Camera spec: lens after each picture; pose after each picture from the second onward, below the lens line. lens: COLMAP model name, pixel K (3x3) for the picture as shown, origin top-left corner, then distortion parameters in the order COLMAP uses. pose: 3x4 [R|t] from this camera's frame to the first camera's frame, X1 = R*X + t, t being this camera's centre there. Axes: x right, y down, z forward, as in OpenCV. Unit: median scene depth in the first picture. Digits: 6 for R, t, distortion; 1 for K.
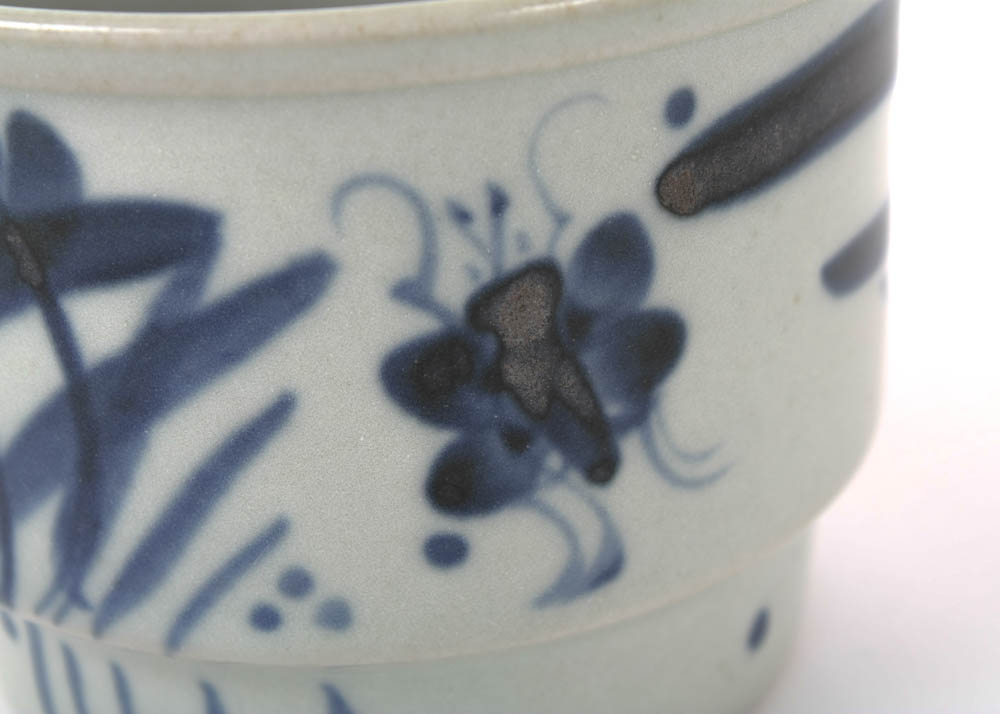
lens RADIAL K [[2465.2, 0, 500.2], [0, 2465.2, 356.9], [0, 0, 1]] dist [0.006045, 0.000000]
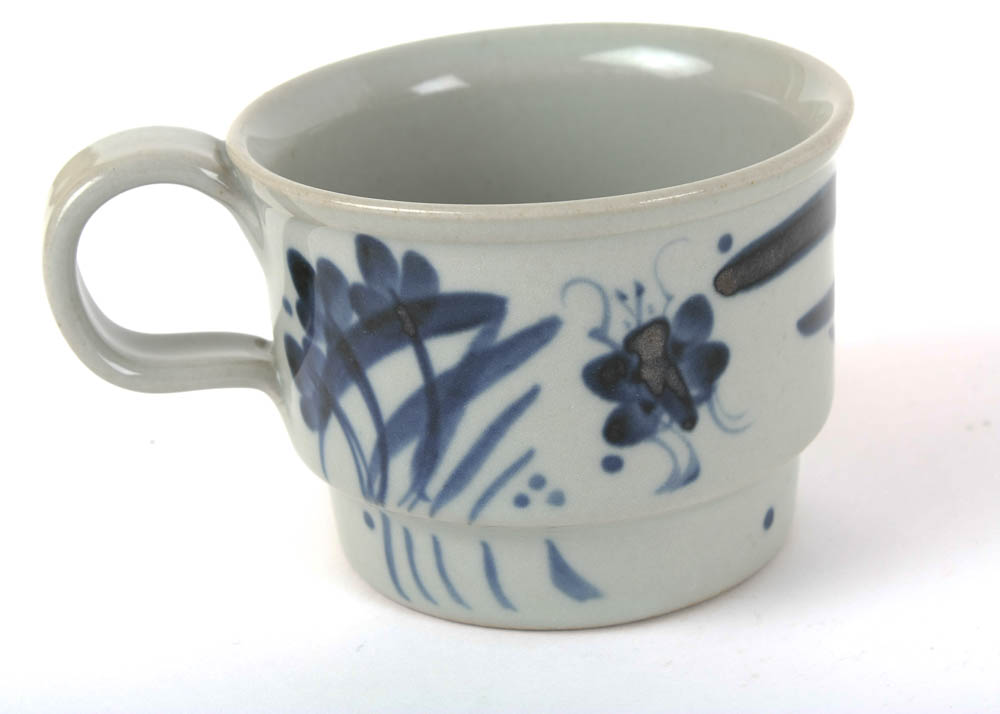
lens RADIAL K [[2465.2, 0, 494.1], [0, 2465.2, 357.1], [0, 0, 1]] dist [0.006045, 0.000000]
pose [[0.999837, -0.017731, -0.003357, -0.112860], [0.017570, 0.998919, -0.043025, 0.078102], [0.004116, 0.042959, 0.999068, -1.037493]]
